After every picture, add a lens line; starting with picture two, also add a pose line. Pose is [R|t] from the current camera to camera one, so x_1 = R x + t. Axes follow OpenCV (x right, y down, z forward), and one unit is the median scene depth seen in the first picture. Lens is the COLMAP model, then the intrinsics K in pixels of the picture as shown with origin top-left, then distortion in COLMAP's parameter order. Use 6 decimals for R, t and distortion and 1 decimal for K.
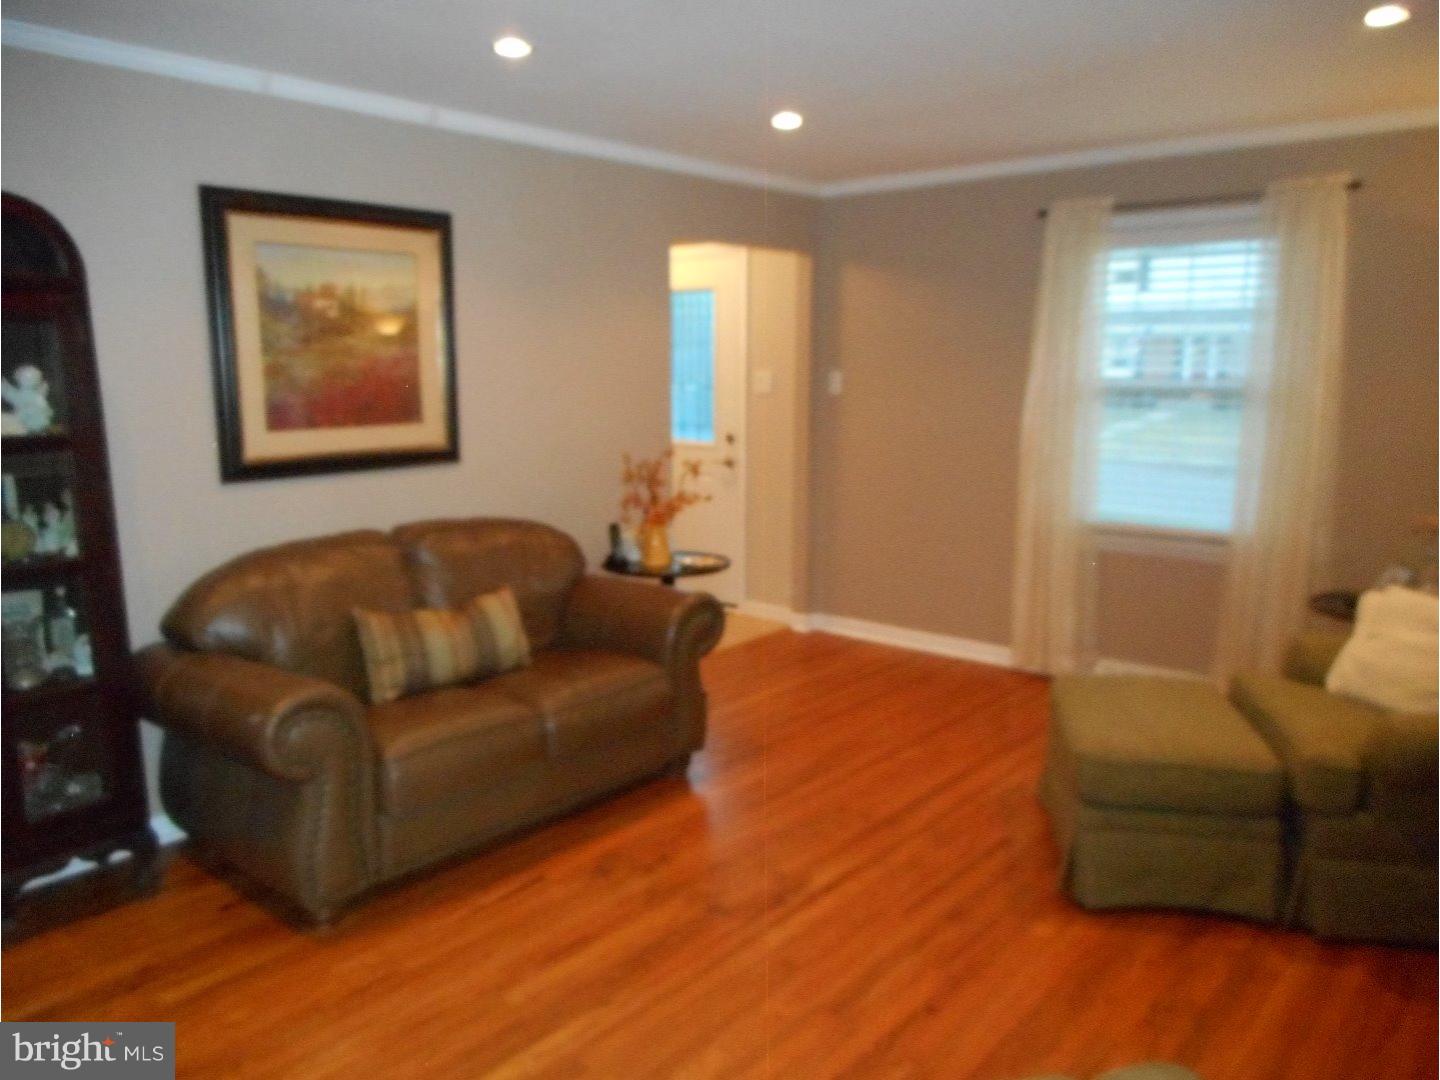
lens RADIAL K [[1065.8, 0, 720.0], [0, 1065.8, 540.0], [0, 0, 1]] dist [-0.015777, -0.005342]
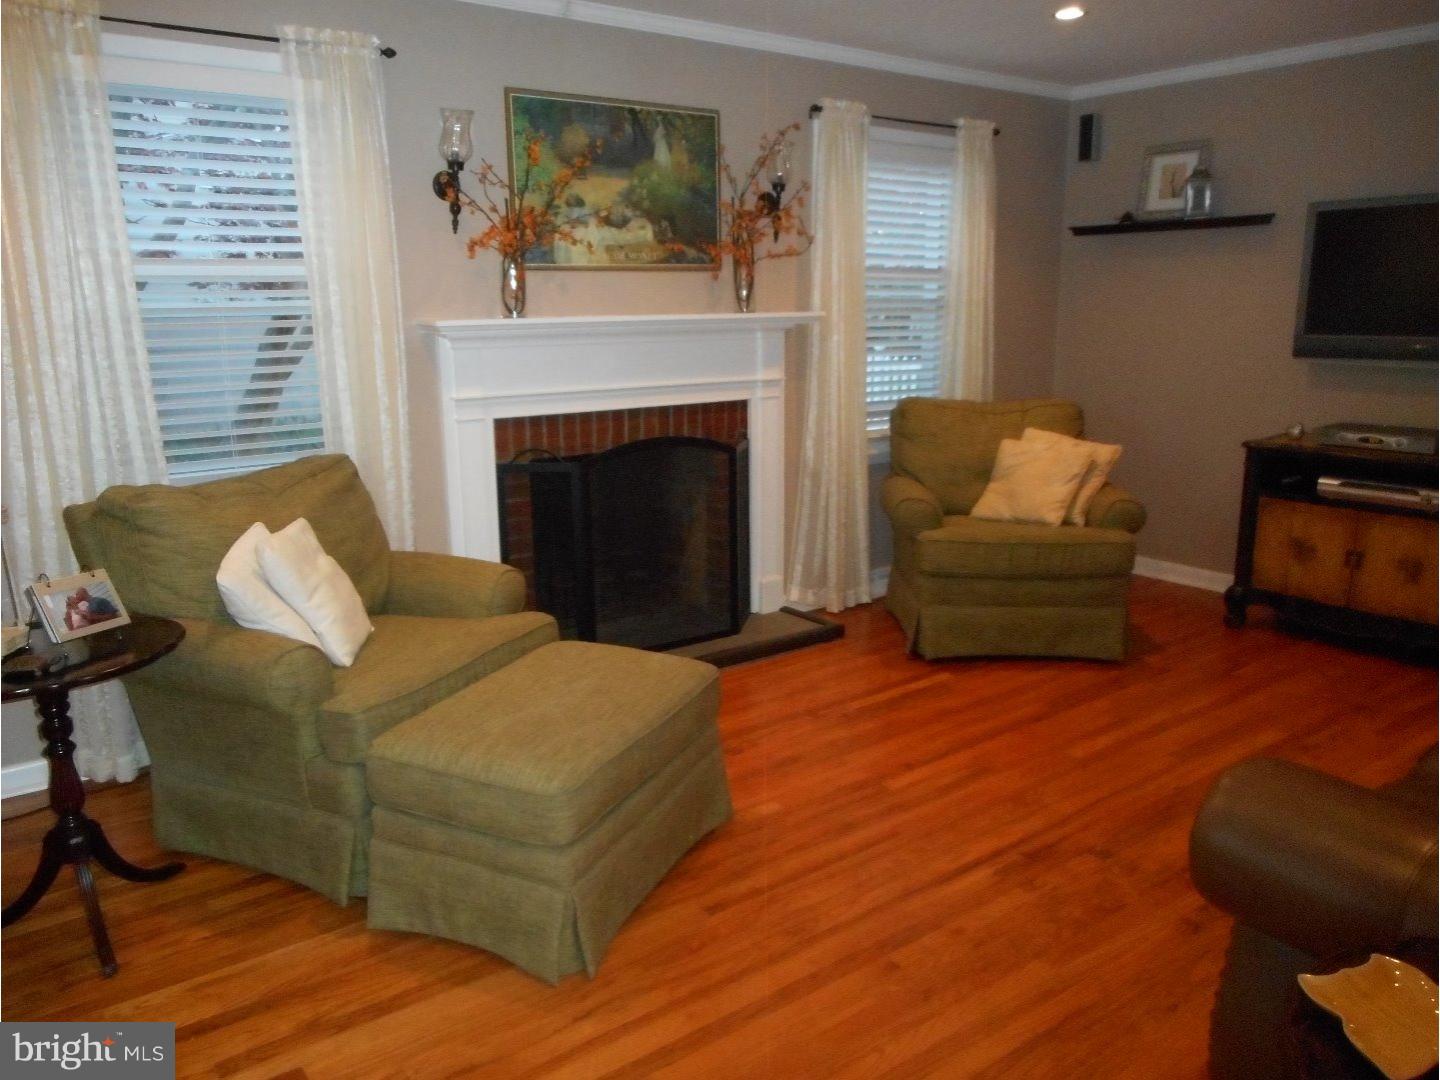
lens RADIAL K [[1079.6, 0, 685.1], [0, 1079.6, 536.6], [0, 0, 1]] dist [-0.000413, 0.000143]
pose [[-0.969849, -0.044991, 0.239517, 0.117473], [0.054628, 0.917669, 0.393574, -0.254434], [-0.237504, 0.394791, -0.887542, 1.566656]]
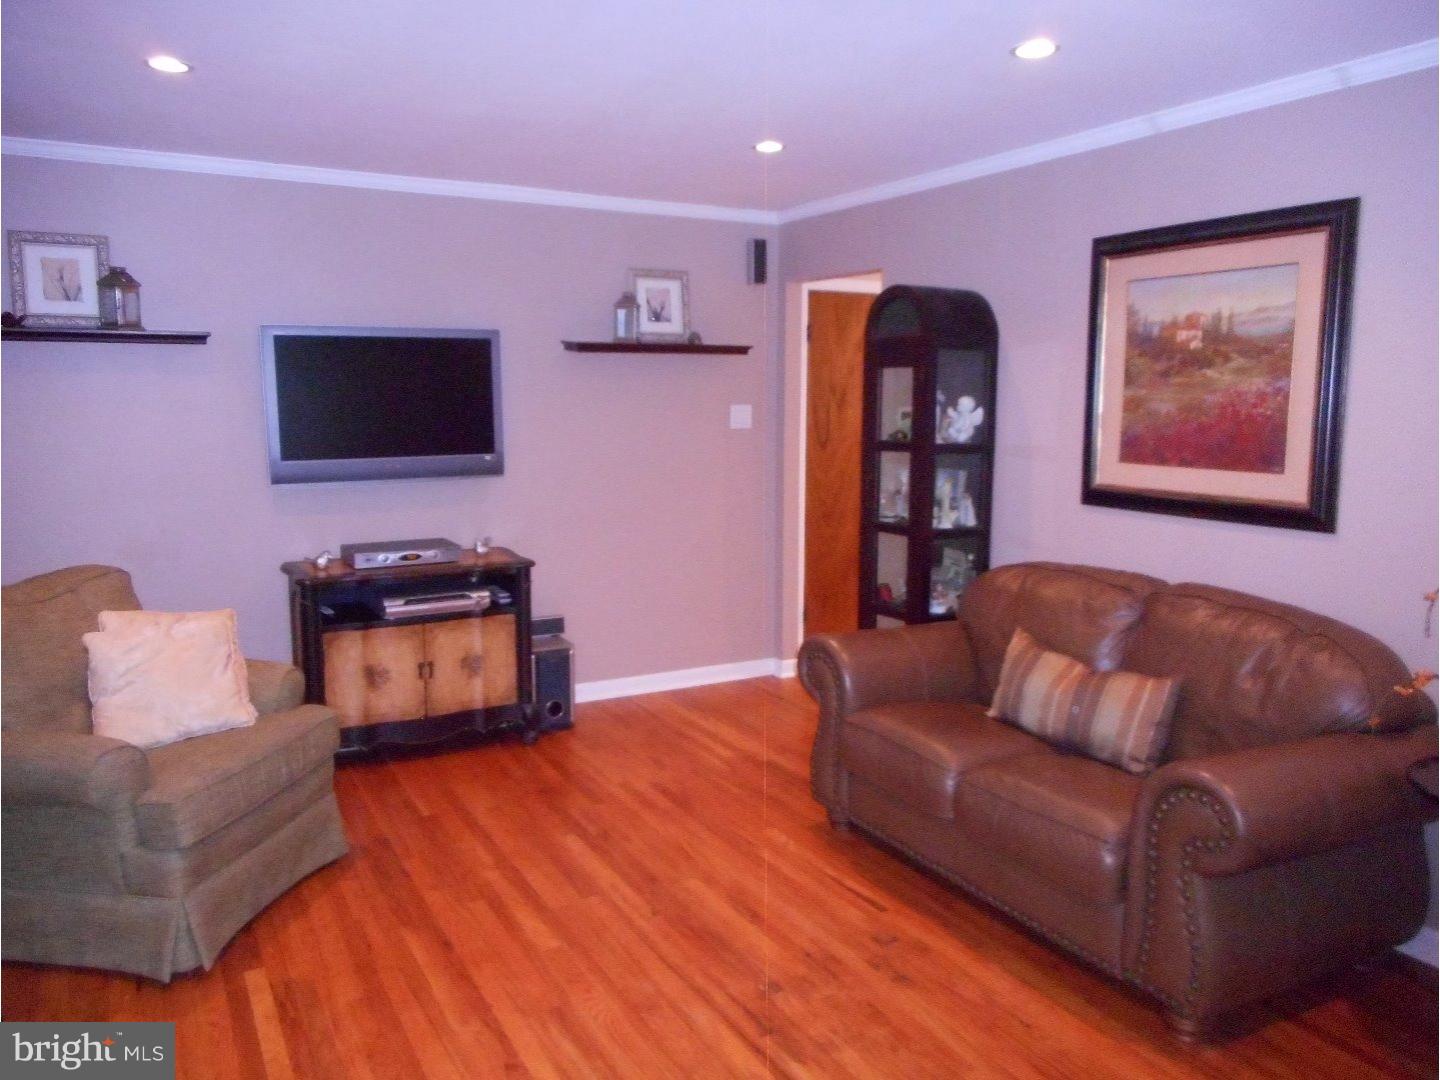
lens RADIAL K [[1065.8, 0, 720.0], [0, 1065.8, 540.0], [0, 0, 1]] dist [-0.015777, -0.005342]
pose [[-0.339436, 0.112469, -0.933881, 0.698605], [-0.180305, 0.966636, 0.181949, -0.149807], [0.923187, 0.230144, -0.307832, 0.994361]]
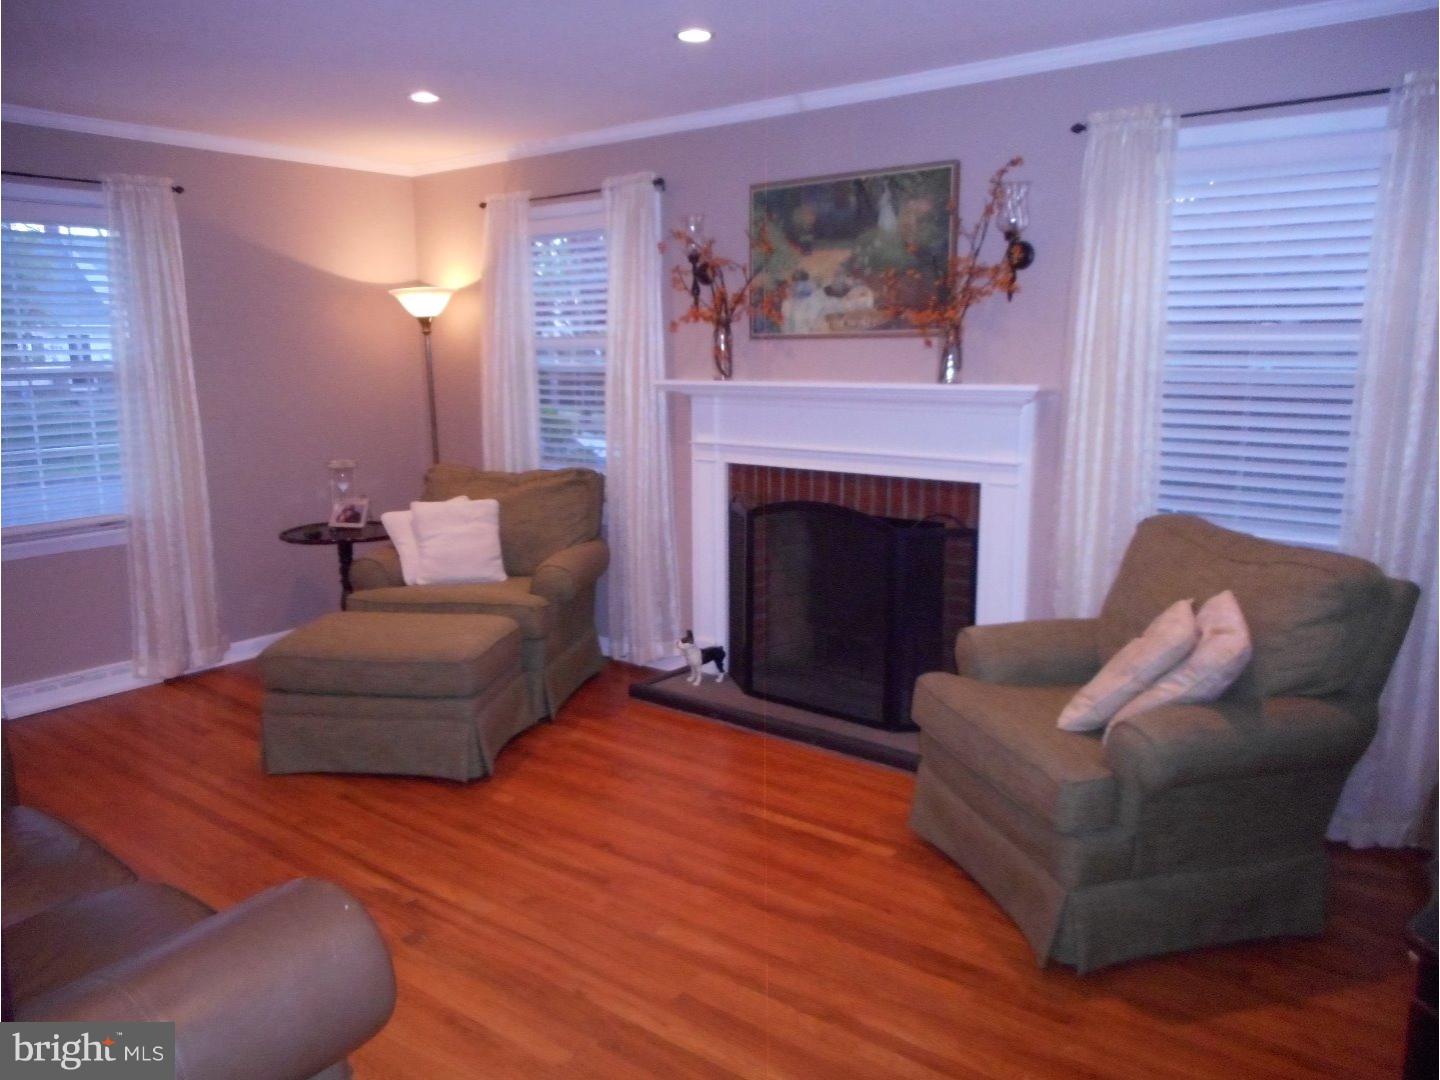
lens RADIAL K [[1042.4, 0, 721.9], [0, 1042.4, 533.2], [0, 0, 1]] dist [0.001444, -0.001734]
pose [[-0.045465, -0.159019, 0.986228, -0.704822], [0.184759, 0.968878, 0.164738, -0.064229], [-0.981732, 0.189704, -0.014669, 0.603841]]
